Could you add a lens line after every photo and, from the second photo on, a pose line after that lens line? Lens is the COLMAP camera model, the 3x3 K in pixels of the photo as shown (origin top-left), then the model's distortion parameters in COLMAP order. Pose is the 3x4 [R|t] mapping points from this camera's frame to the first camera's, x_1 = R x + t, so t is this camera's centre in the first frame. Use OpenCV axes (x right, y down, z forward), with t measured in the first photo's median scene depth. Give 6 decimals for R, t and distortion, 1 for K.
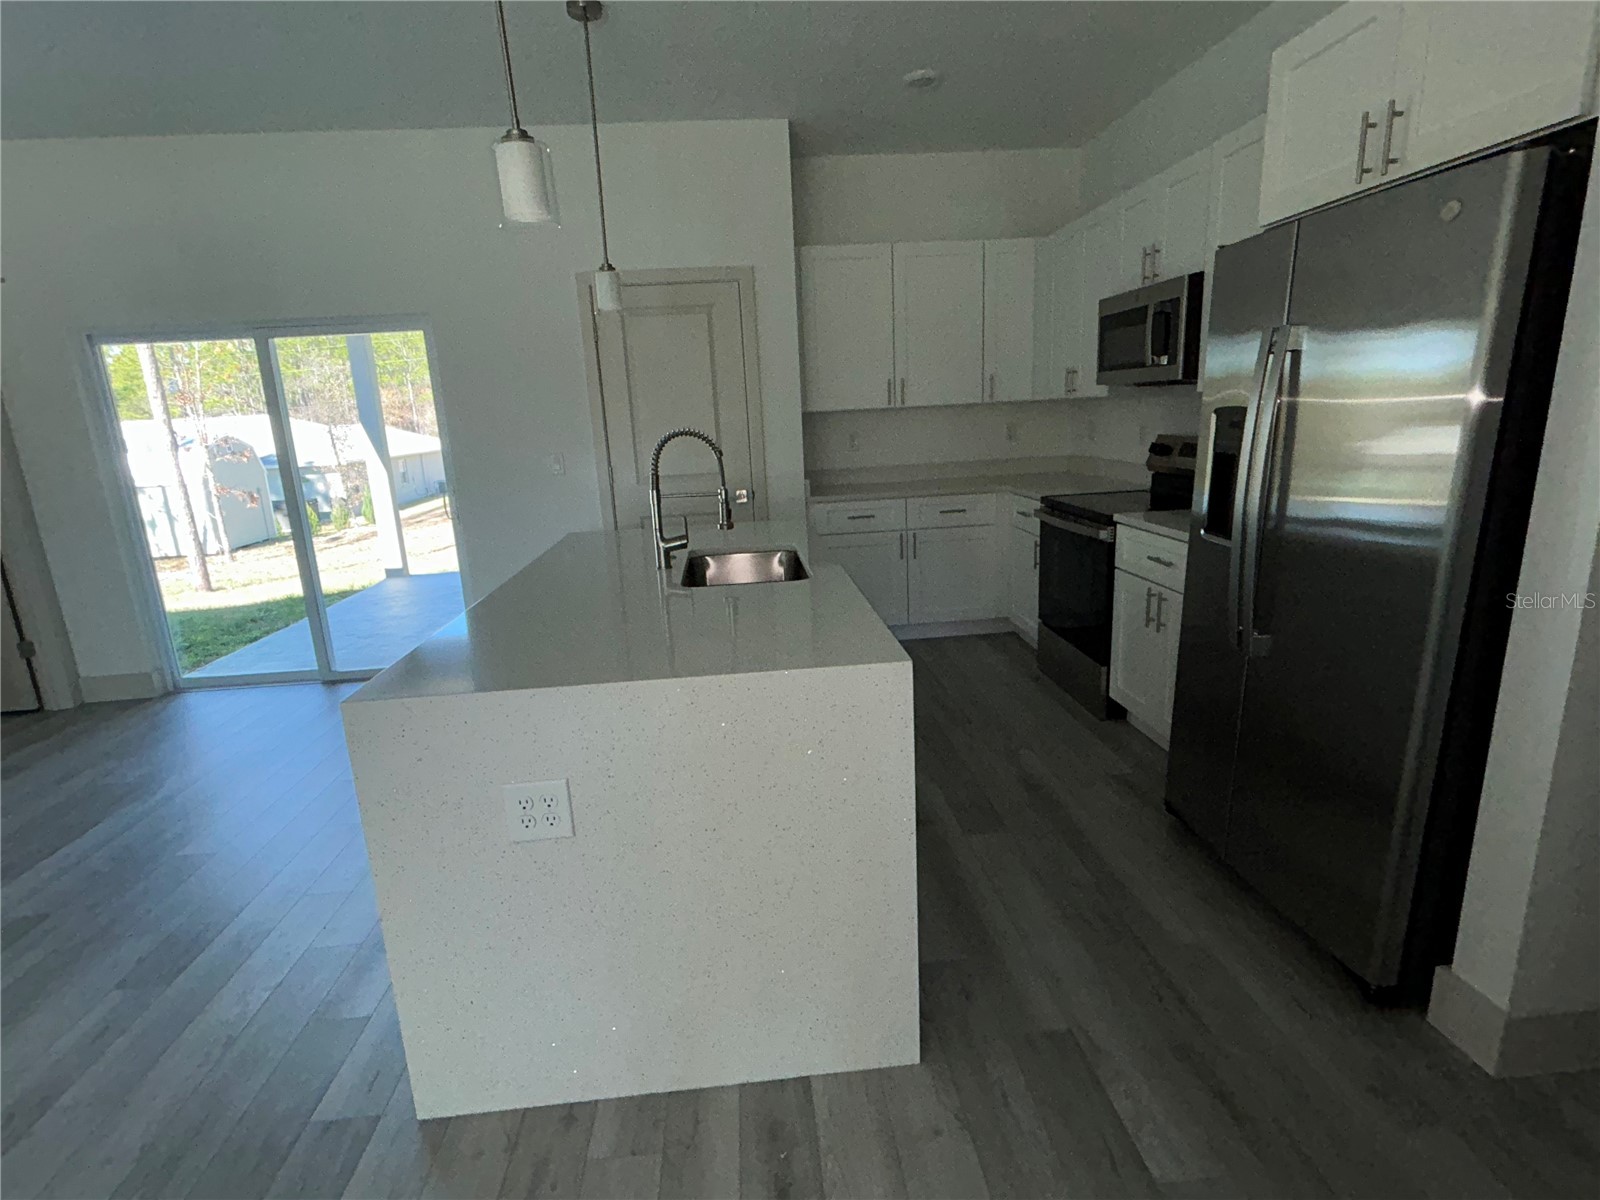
lens RADIAL K [[801.3, 0, 795.6], [0, 801.3, 601.5], [0, 0, 1]] dist [0.021567, 0.000257]
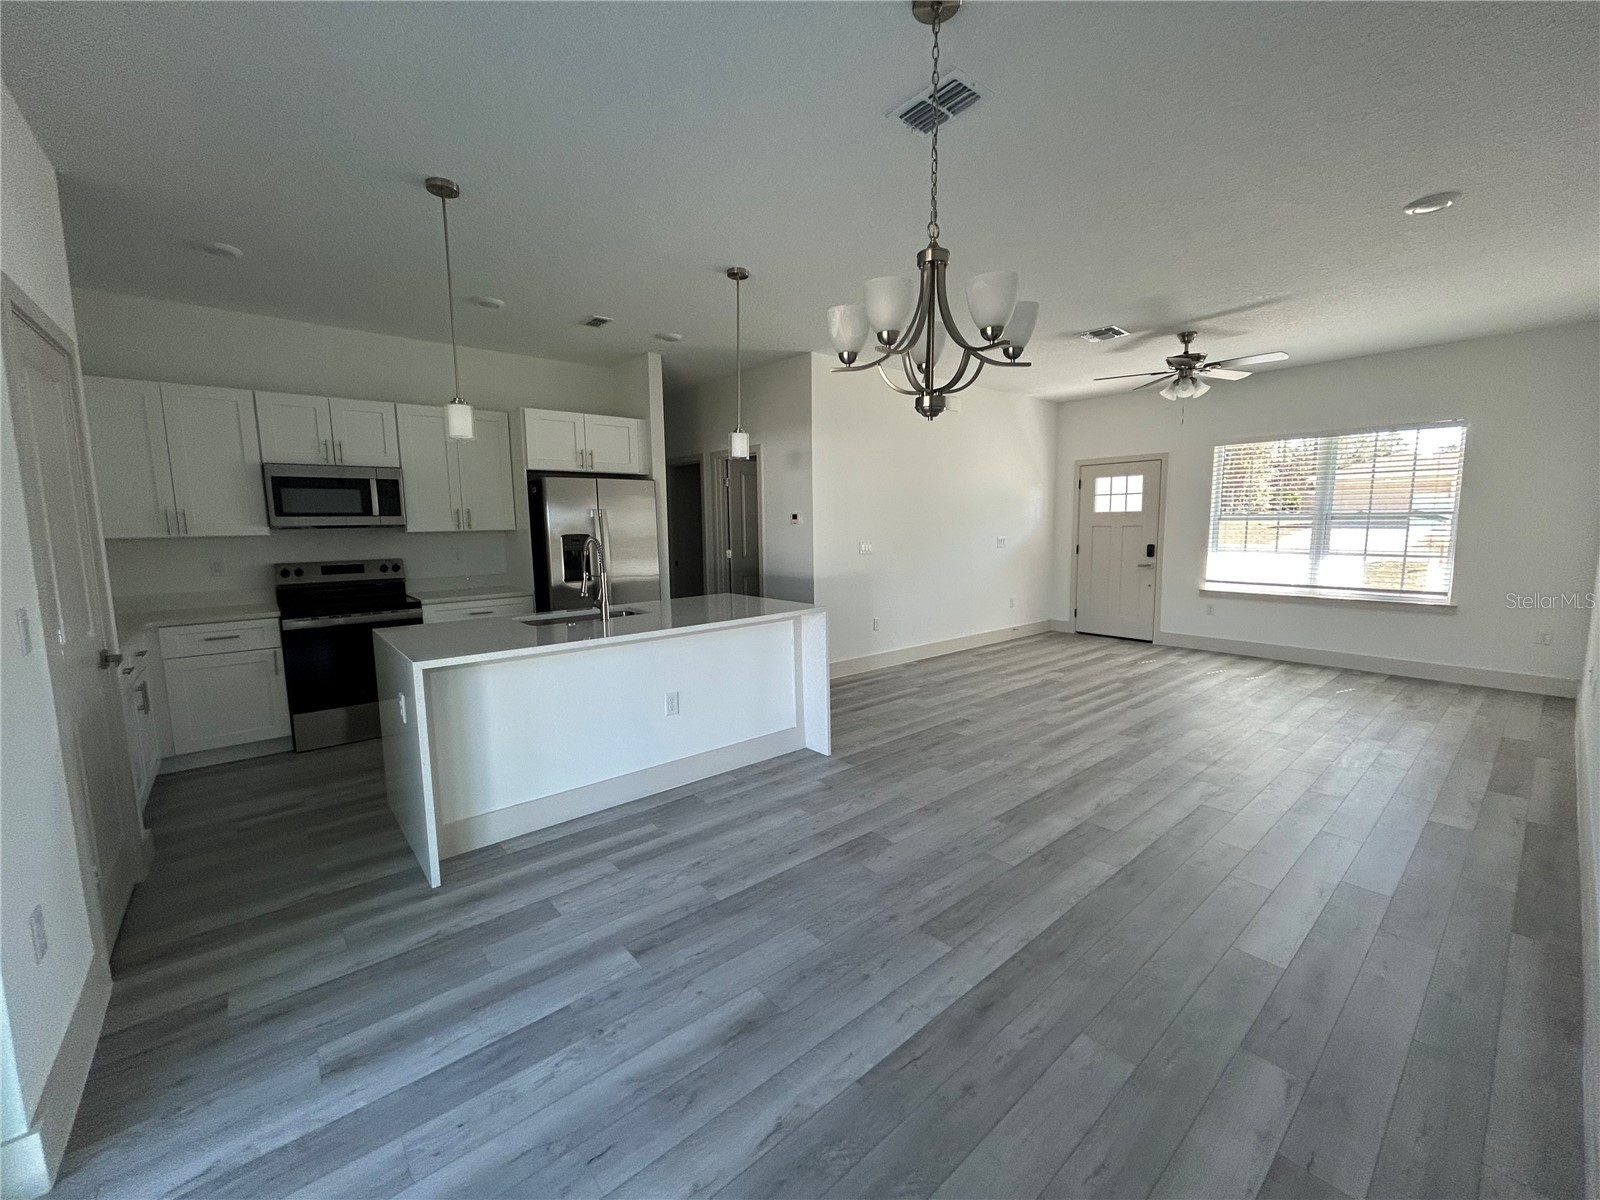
lens RADIAL K [[643.9, 0, 800.2], [0, 643.9, 598.4], [0, 0, 1]] dist [-0.000940, 0.000214]
pose [[-0.585016, -0.038933, 0.810087, -0.916736], [0.231684, 0.949201, 0.212933, -0.169995], [-0.777226, 0.312253, -0.546277, 0.885749]]
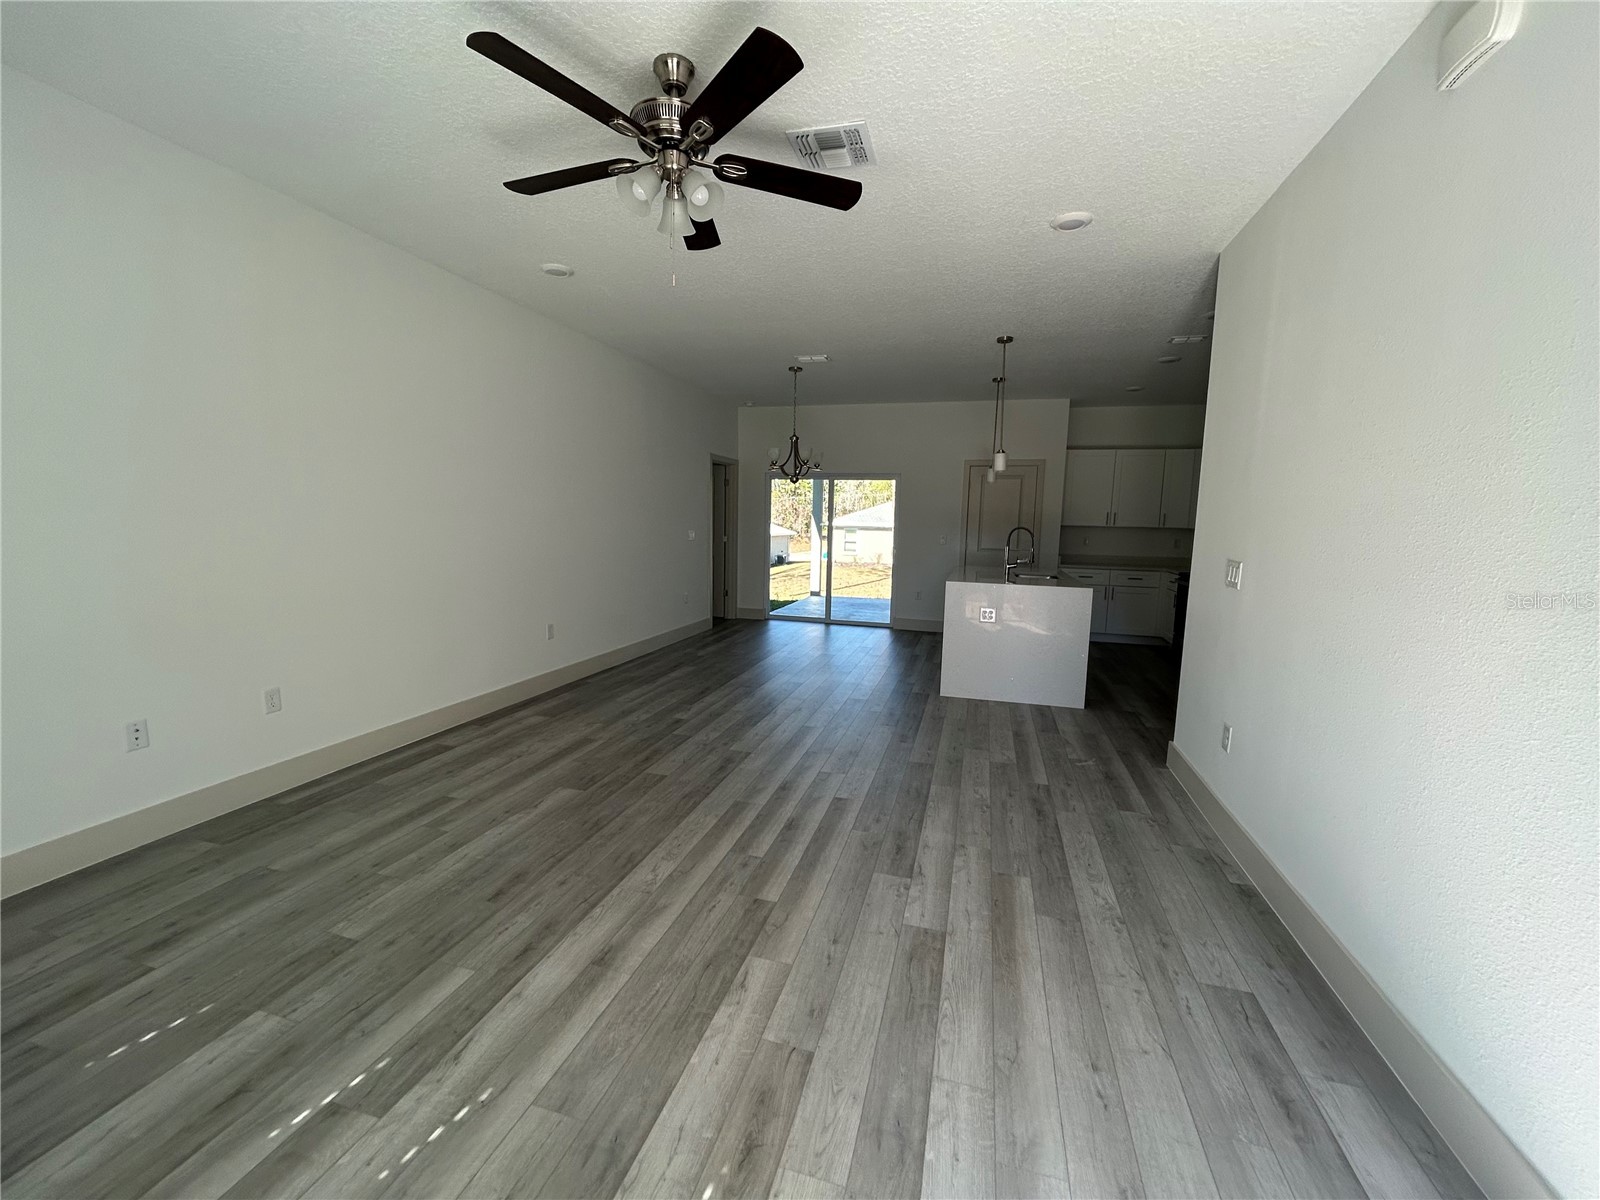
lens RADIAL K [[643.9, 0, 800.2], [0, 643.9, 598.4], [0, 0, 1]] dist [-0.000940, 0.000214]
pose [[0.935484, 0.114213, -0.334402, -0.049048], [-0.150223, 0.985095, -0.083793, 0.217481], [0.319847, 0.128622, 0.938698, -0.855660]]
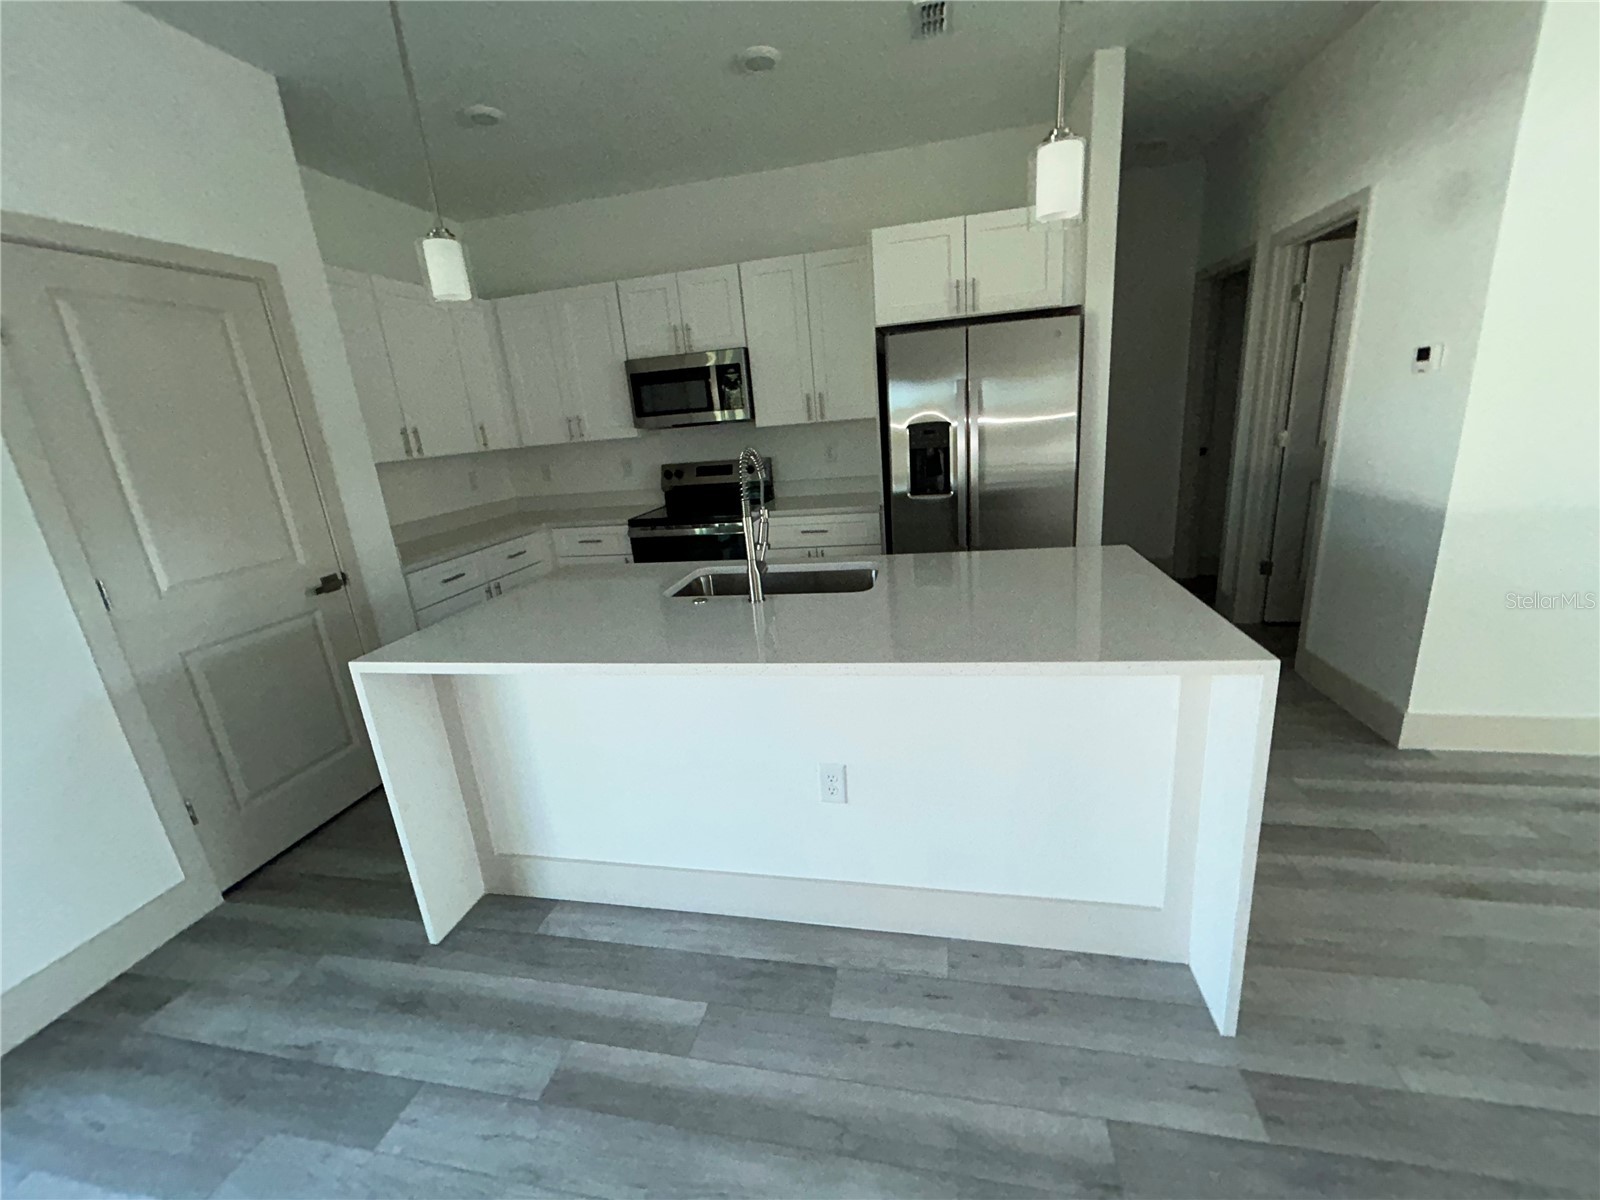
lens RADIAL K [[647.5, 0, 800.8], [0, 647.5, 599.0], [0, 0, 1]] dist [-0.000971, 0.000101]
pose [[0.286691, -0.236669, 0.928330, -0.526032], [0.289860, 0.945017, 0.151407, -0.087492], [-0.913121, 0.225679, 0.339529, 0.449800]]
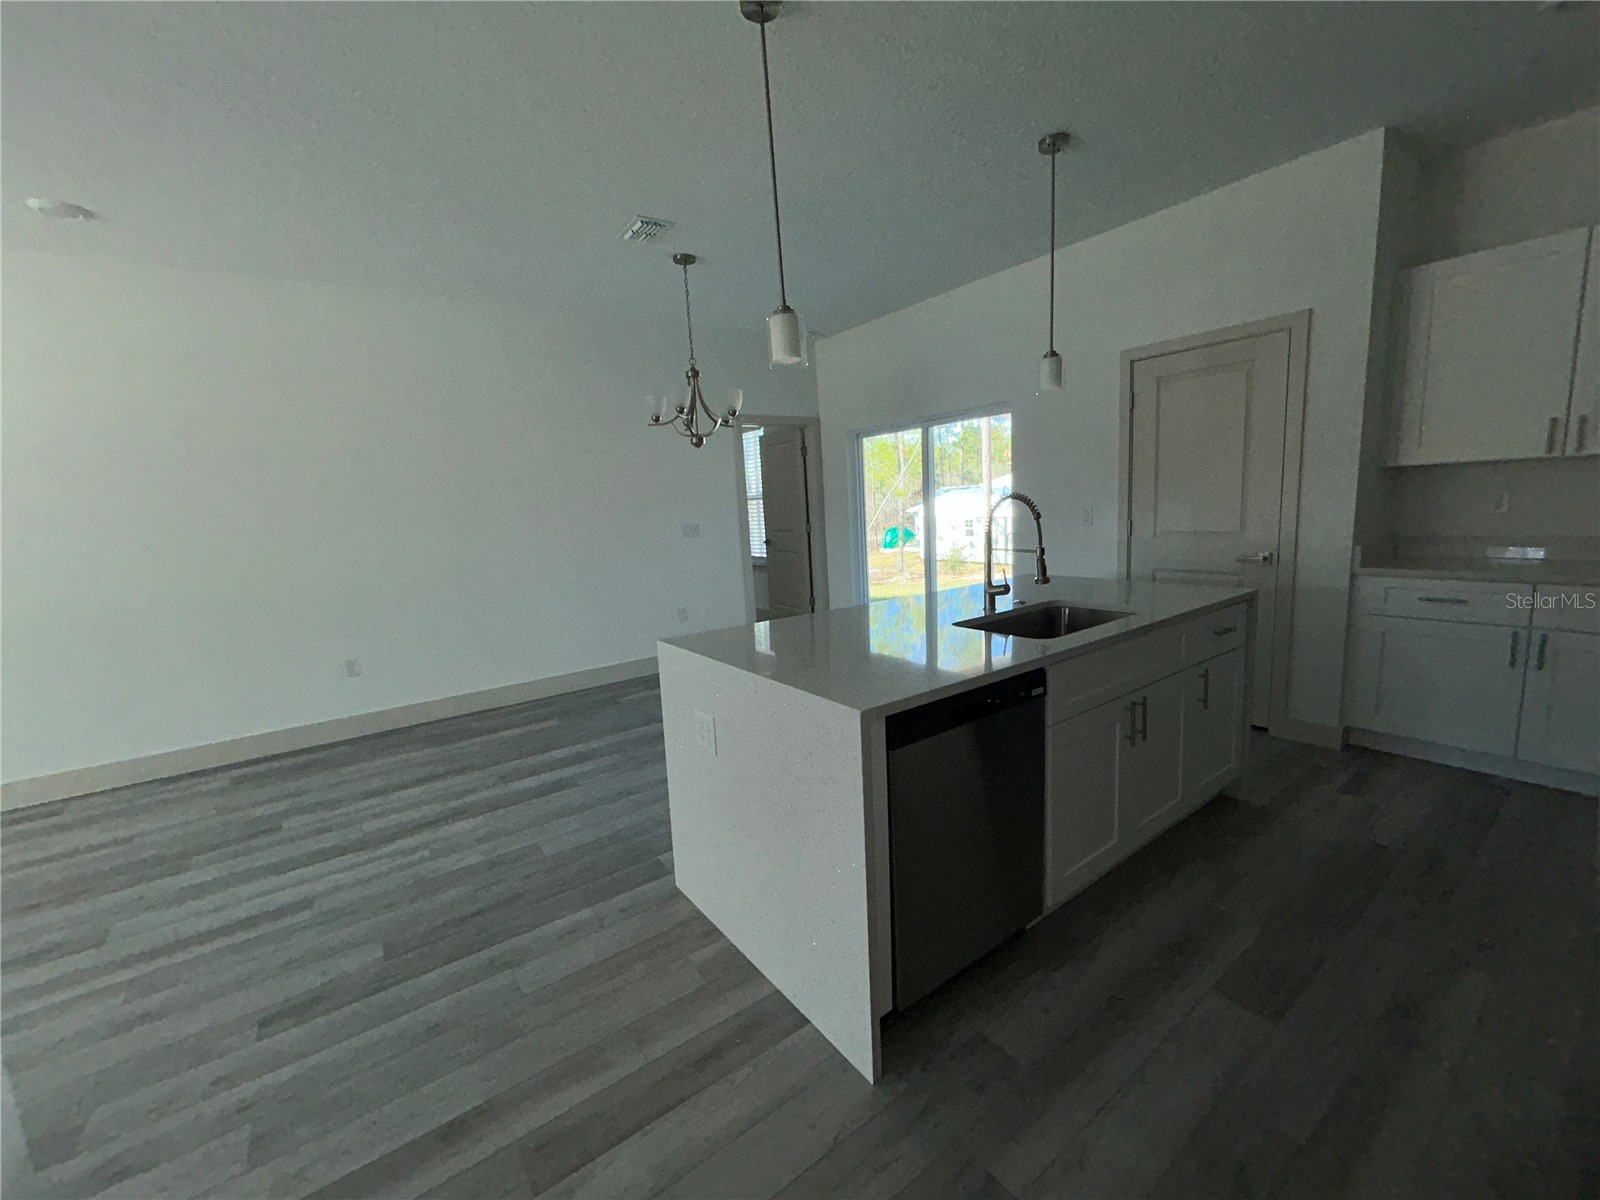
lens RADIAL K [[647.5, 0, 800.8], [0, 647.5, 599.0], [0, 0, 1]] dist [-0.000971, 0.000101]
pose [[0.523336, 0.153687, -0.838153, 0.307492], [-0.173412, 0.982227, 0.071828, -0.049672], [0.834295, 0.107756, 0.540686, 0.165024]]
